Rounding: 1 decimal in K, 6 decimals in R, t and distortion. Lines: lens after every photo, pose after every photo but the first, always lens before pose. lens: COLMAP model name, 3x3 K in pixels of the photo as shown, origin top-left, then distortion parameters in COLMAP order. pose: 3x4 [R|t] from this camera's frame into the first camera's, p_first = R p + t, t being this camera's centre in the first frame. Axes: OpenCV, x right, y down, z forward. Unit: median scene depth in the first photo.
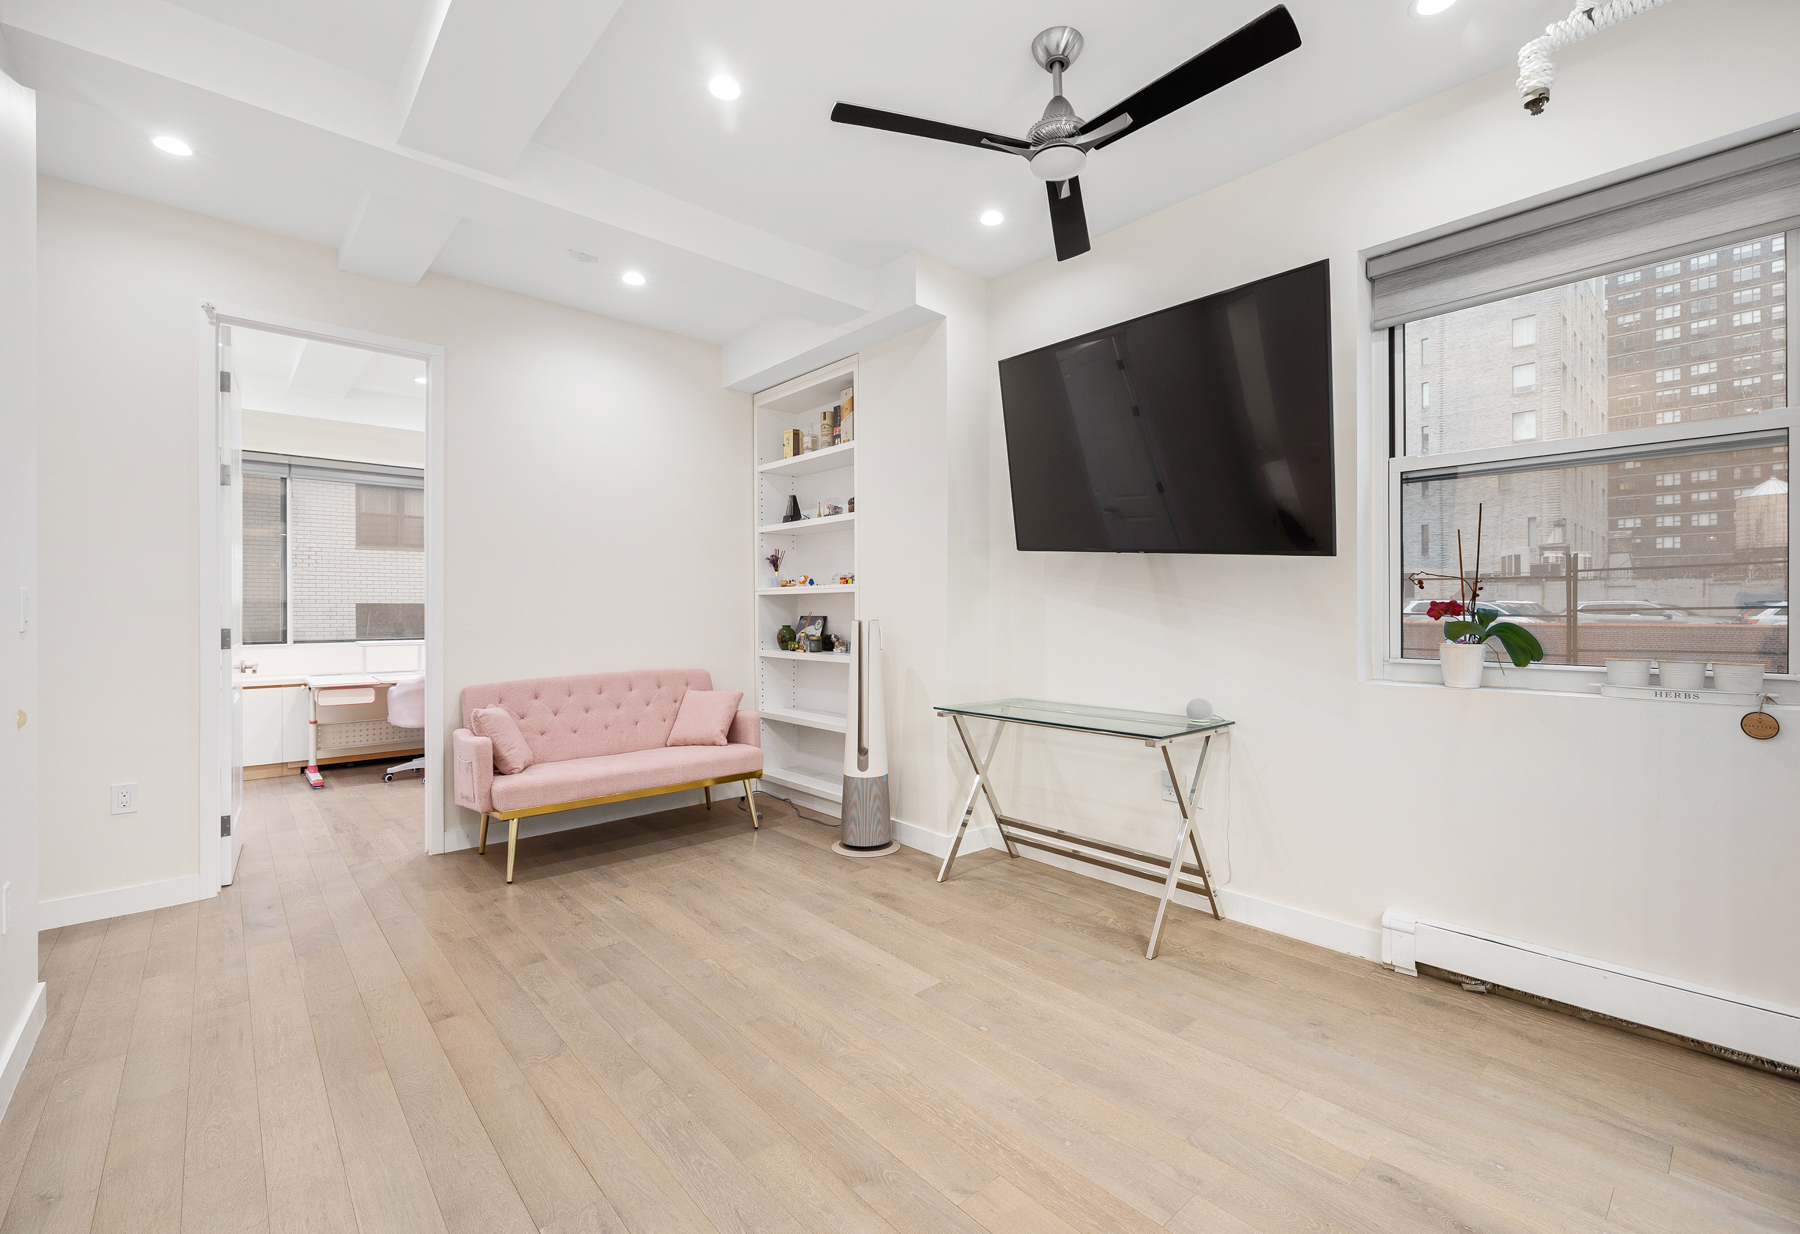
lens RADIAL K [[773.8, 0, 924.6], [0, 773.8, 612.7], [0, 0, 1]] dist [-0.000245, 0.000441]
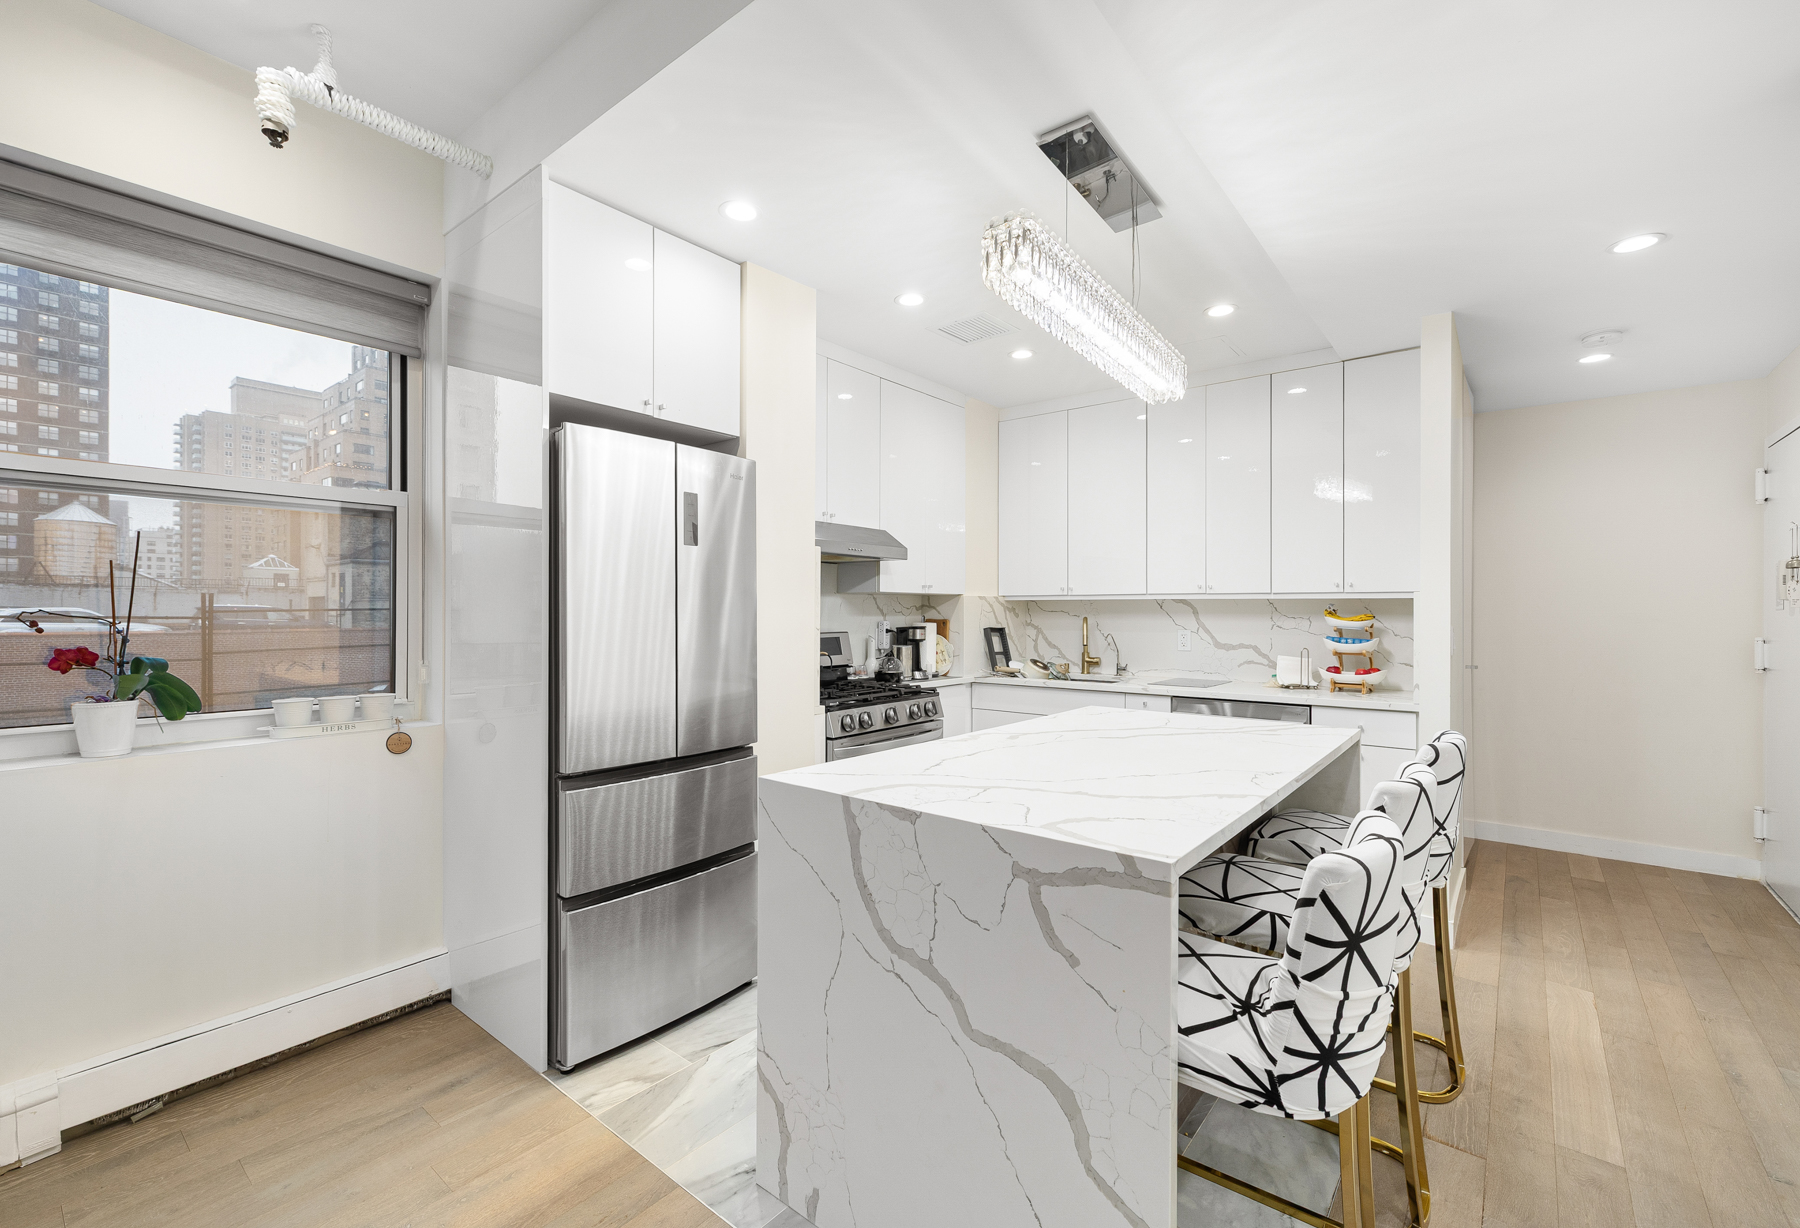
lens RADIAL K [[773.8, 0, 882.4], [0, 773.8, 613.5], [0, 0, 1]] dist [-0.000245, 0.000441]
pose [[-0.132805, 0.000305, 0.991142, -0.163369], [0.003888, 0.999992, 0.000213, -0.037147], [-0.991135, 0.003882, -0.132805, 0.233692]]
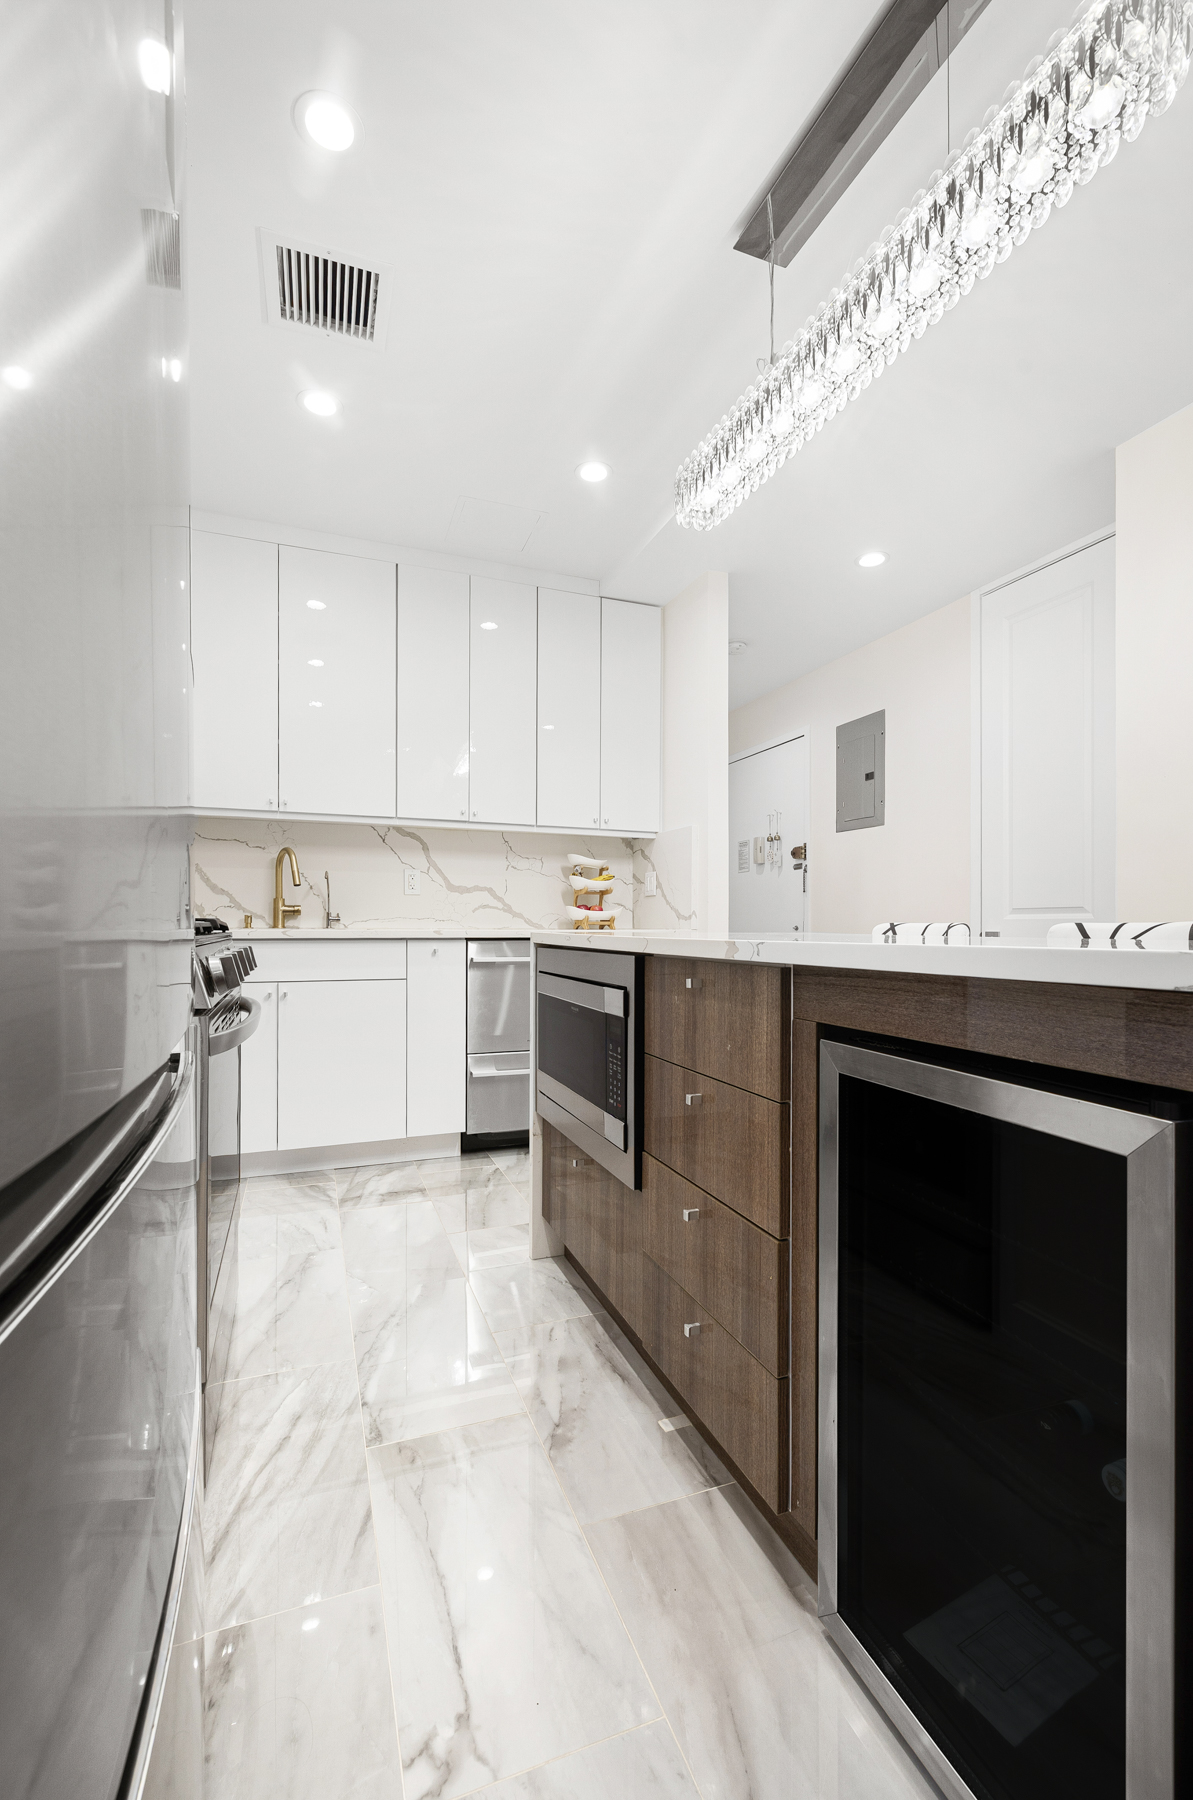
lens RADIAL K [[751.9, 0, 595.7], [0, 751.9, 927.9], [0, 0, 1]] dist [-0.000124, -0.000168]
pose [[-0.926141, 0.001439, 0.377176, 0.439840], [0.004362, 0.999967, 0.006896, 0.070710], [-0.377153, 0.008032, -0.926116, 0.437669]]
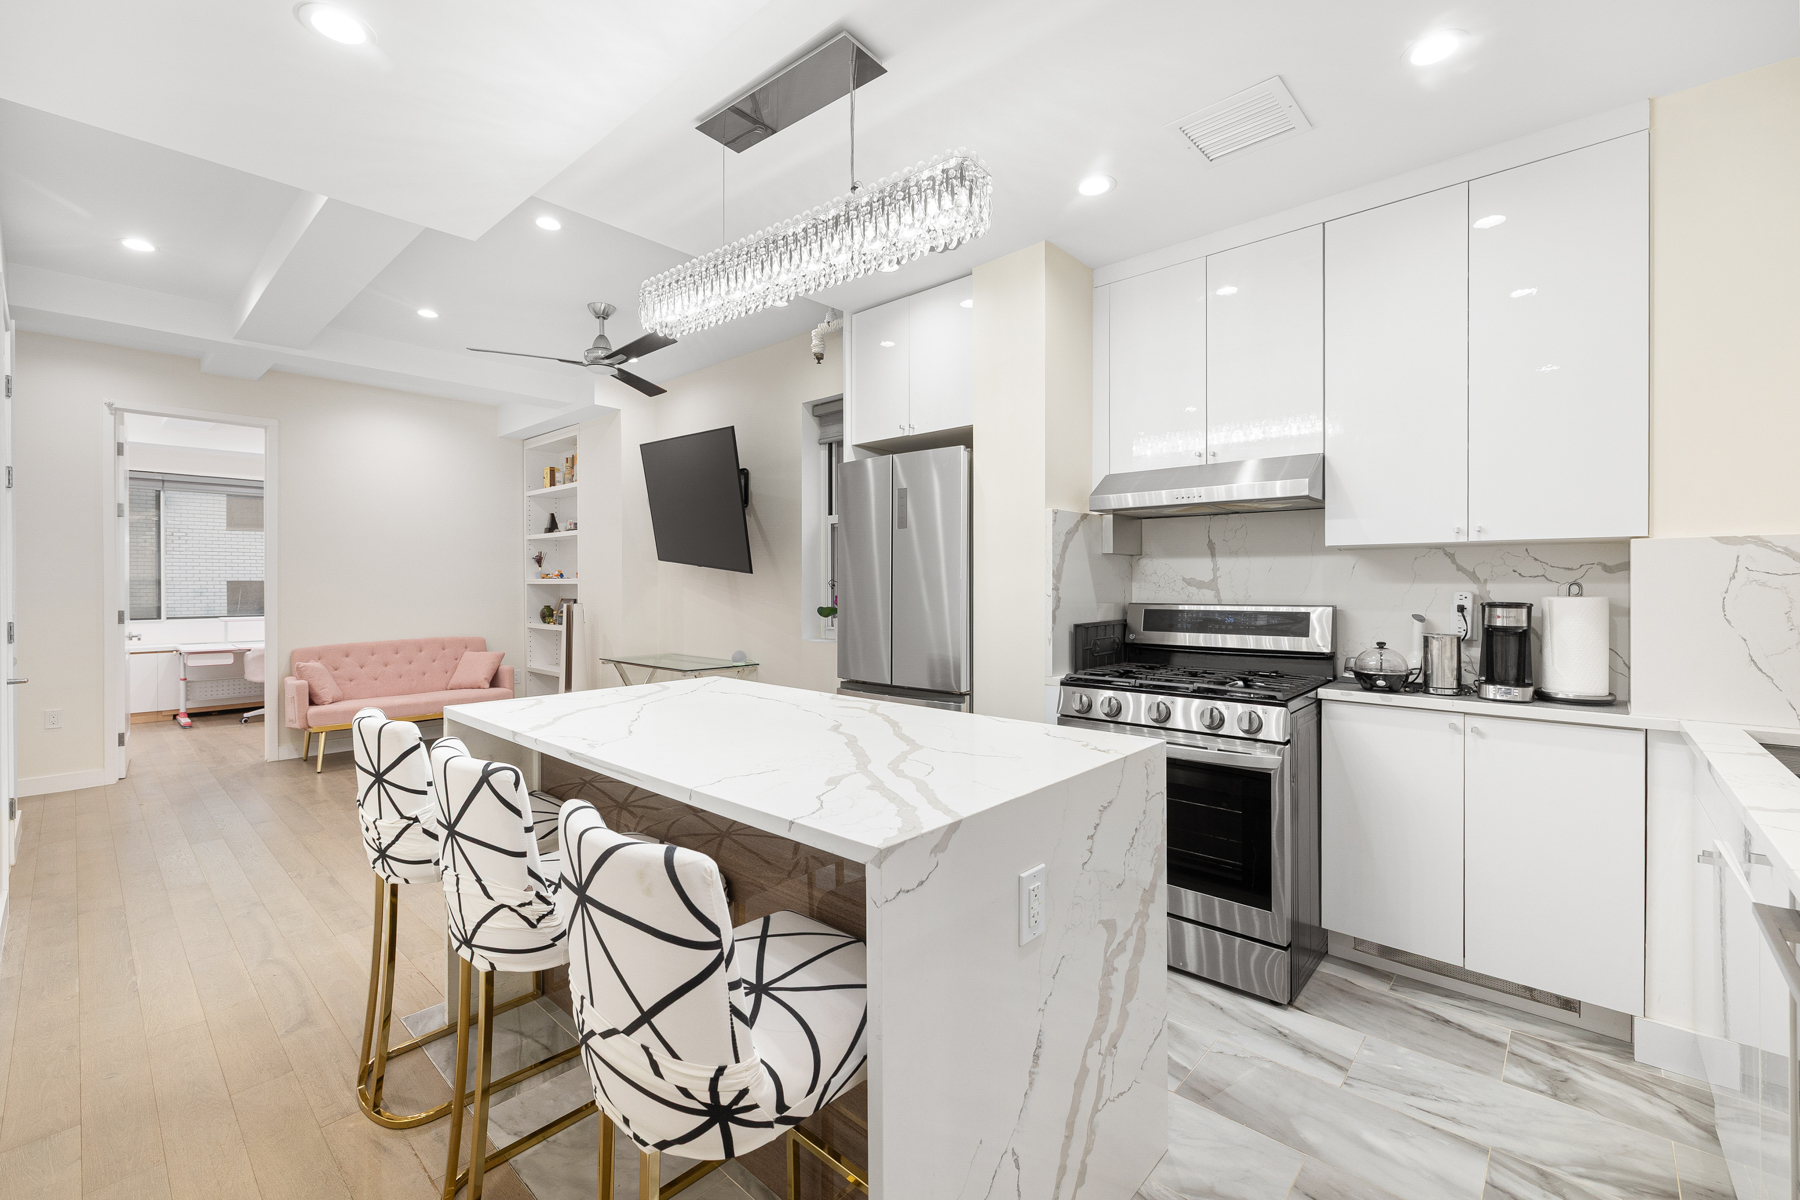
lens RADIAL K [[751.9, 0, 899.0], [0, 751.9, 589.5], [0, 0, 1]] dist [-0.000124, -0.000168]
pose [[0.995807, 0.000919, 0.091479, 0.505267], [-0.001262, 0.999992, 0.003691, -0.029118], [-0.091475, -0.003791, 0.995800, -0.635948]]
